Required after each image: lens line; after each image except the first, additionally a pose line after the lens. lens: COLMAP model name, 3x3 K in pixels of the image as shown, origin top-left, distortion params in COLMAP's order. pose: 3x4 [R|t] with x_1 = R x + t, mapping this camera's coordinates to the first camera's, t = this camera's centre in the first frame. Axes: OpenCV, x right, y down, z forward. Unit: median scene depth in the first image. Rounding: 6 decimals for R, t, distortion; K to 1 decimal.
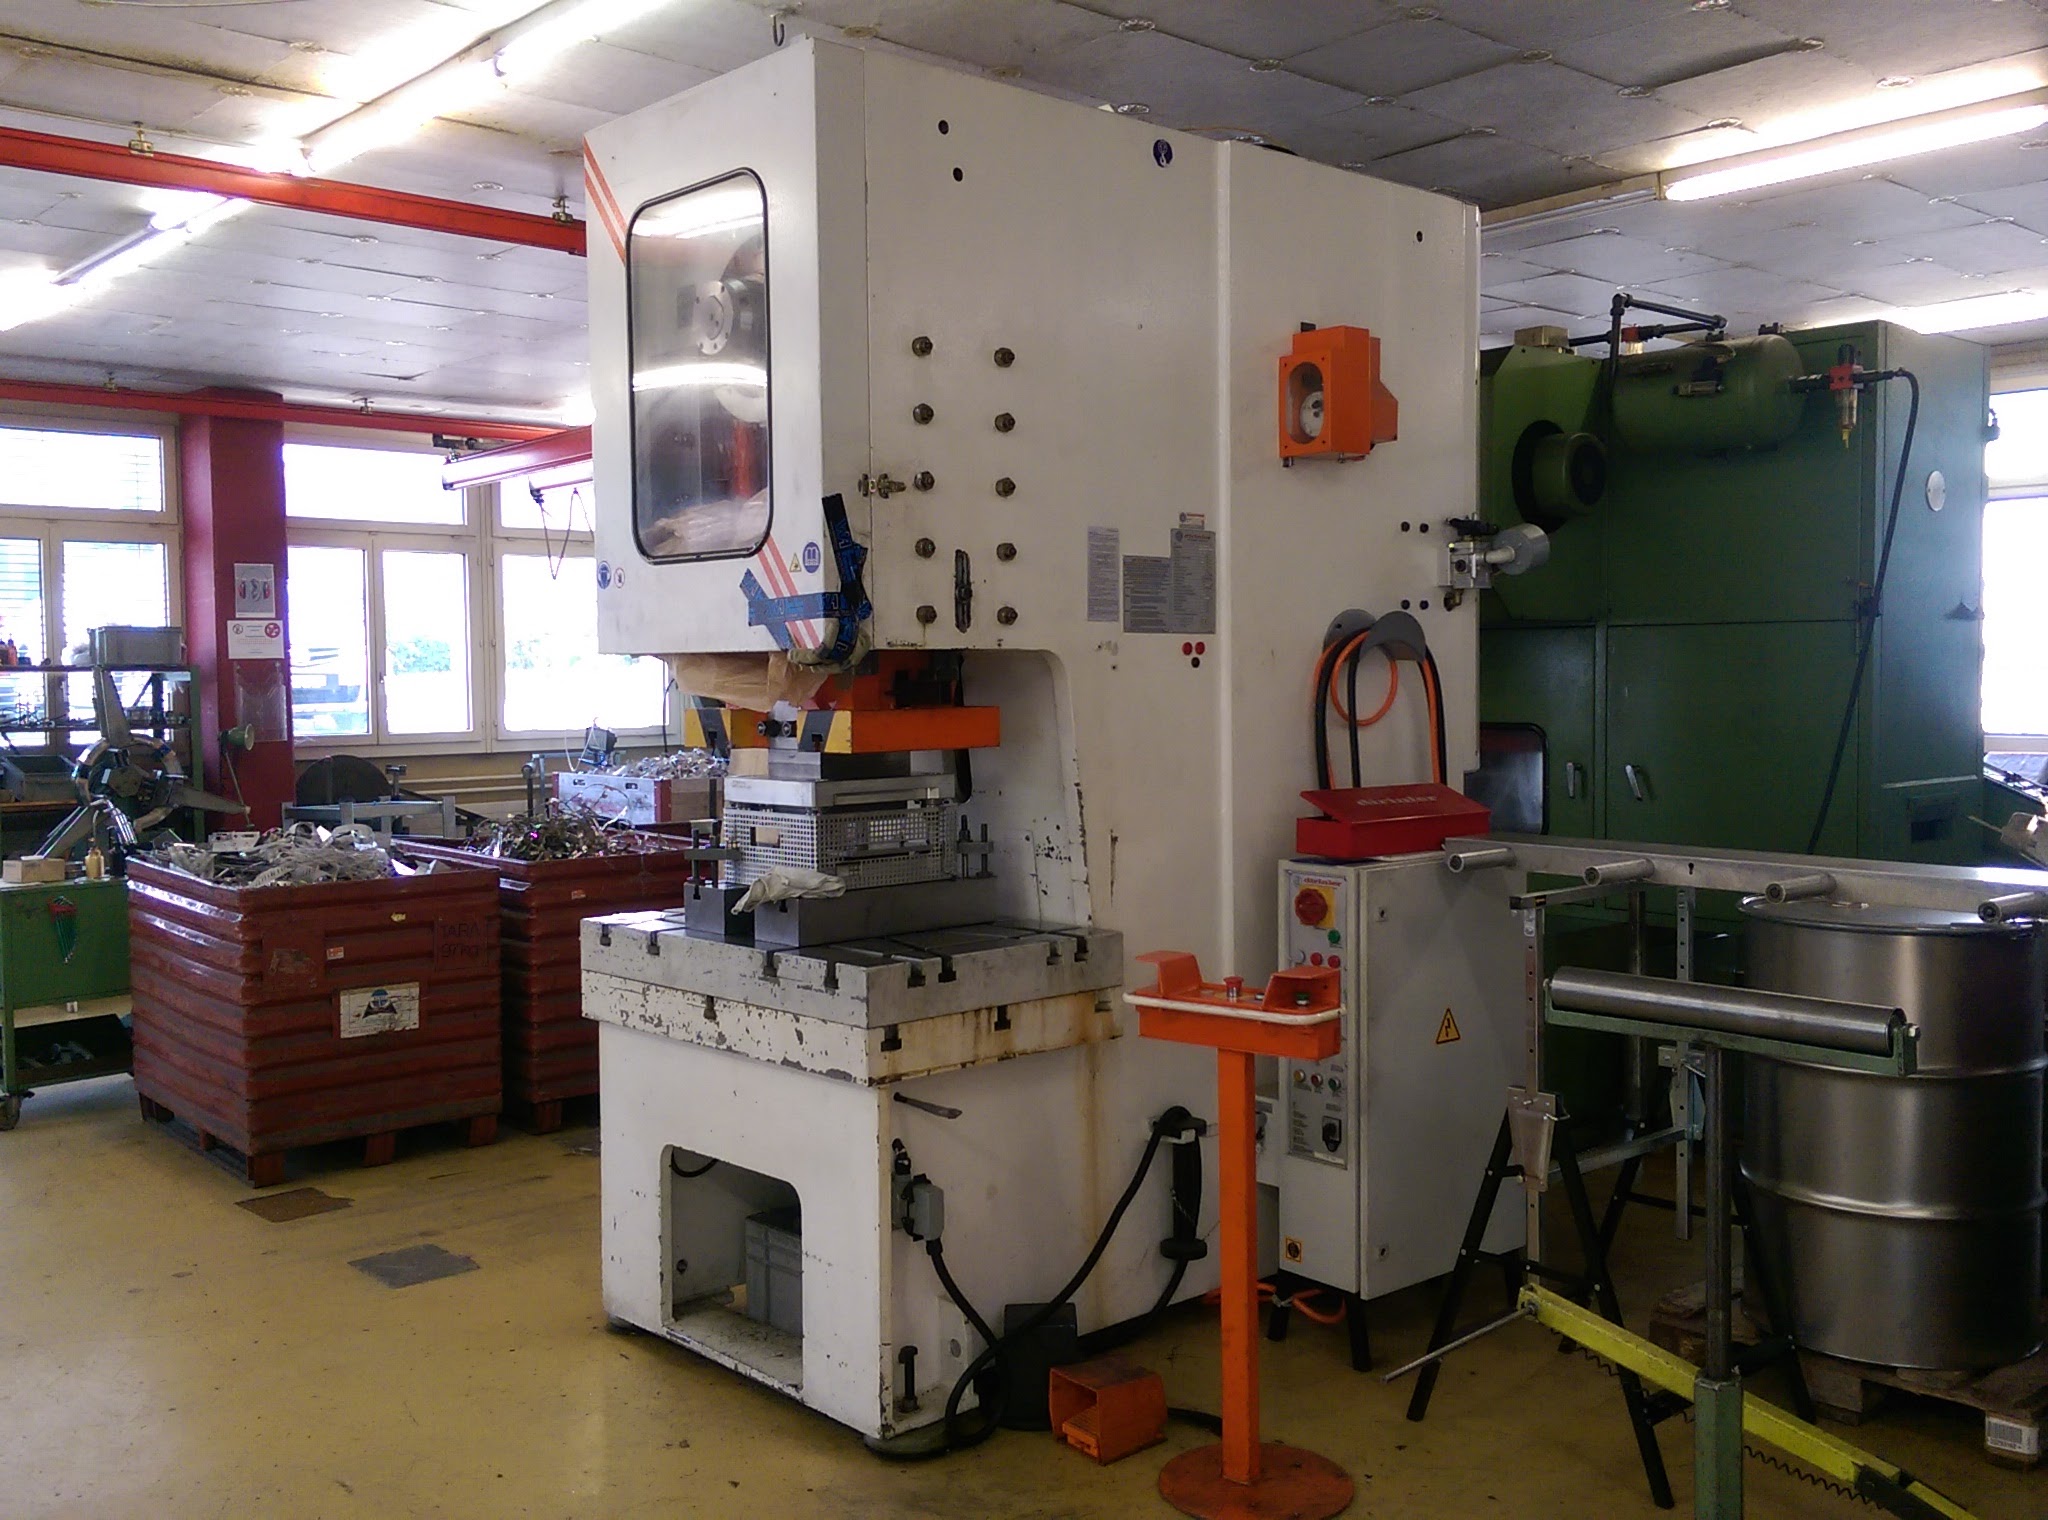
lens RADIAL K [[1892.1, 0, 1024.0], [0, 1892.1, 760.0], [0, 0, 1]] dist [-0.016647, 0.002857]
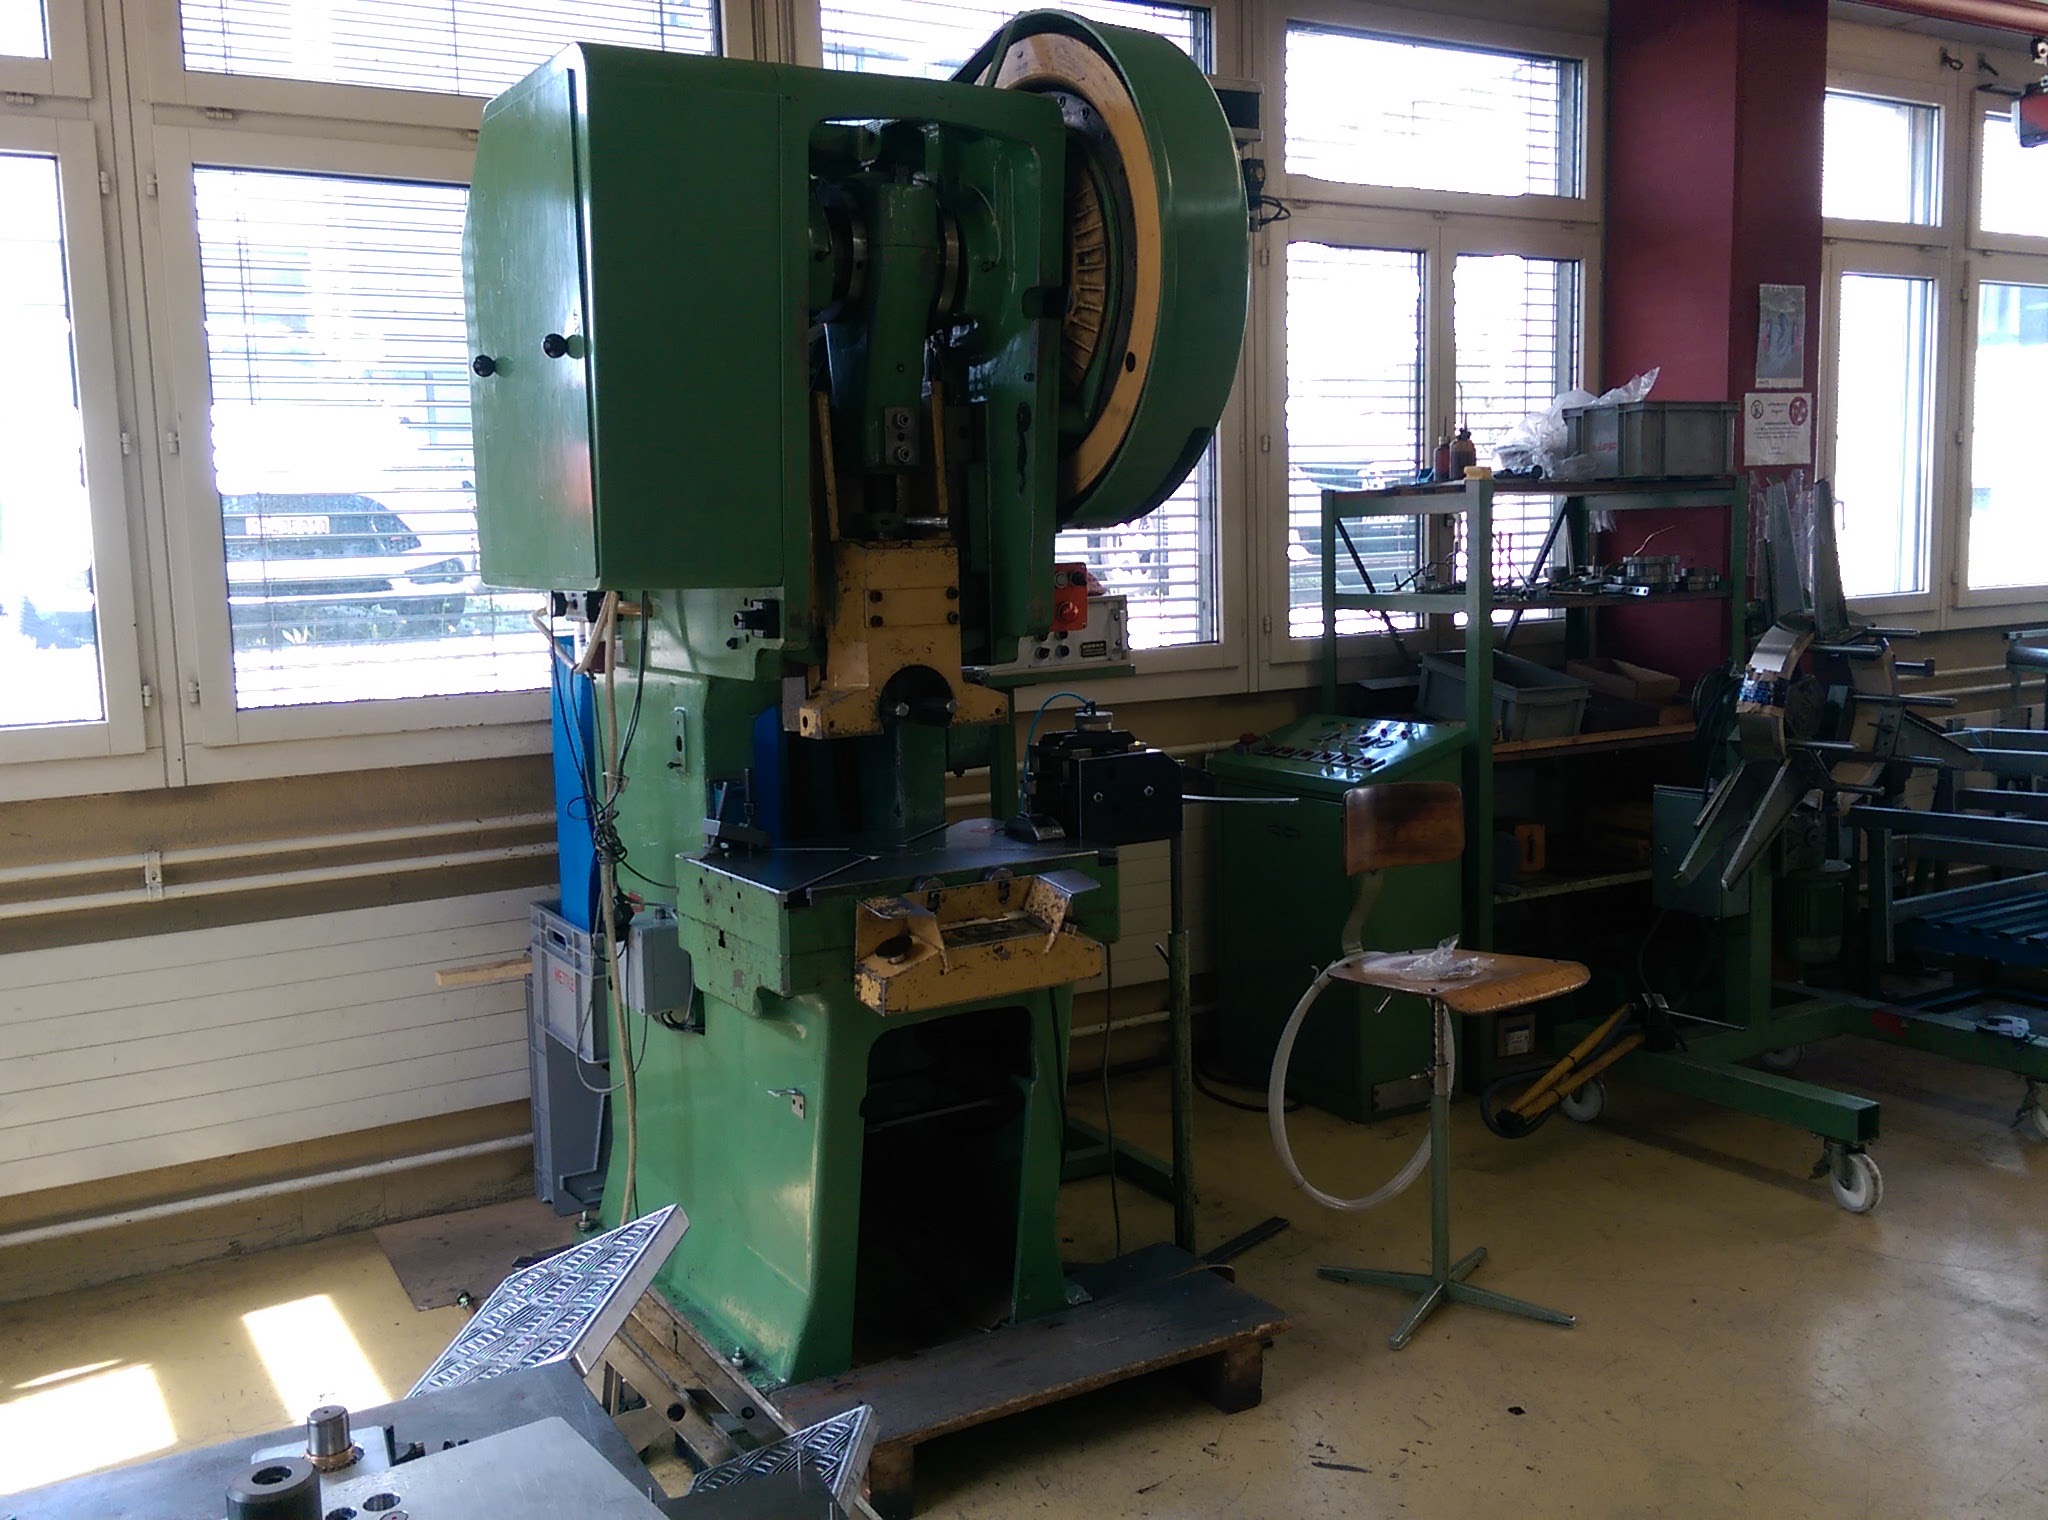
lens RADIAL K [[1892.1, 0, 1024.0], [0, 1892.1, 760.0], [0, 0, 1]] dist [-0.016647, 0.002857]
pose [[0.980102, 0.002388, -0.198481, -0.505672], [0.012781, 0.997093, 0.075111, -0.013395], [0.198084, -0.076153, 0.977222, 0.427217]]
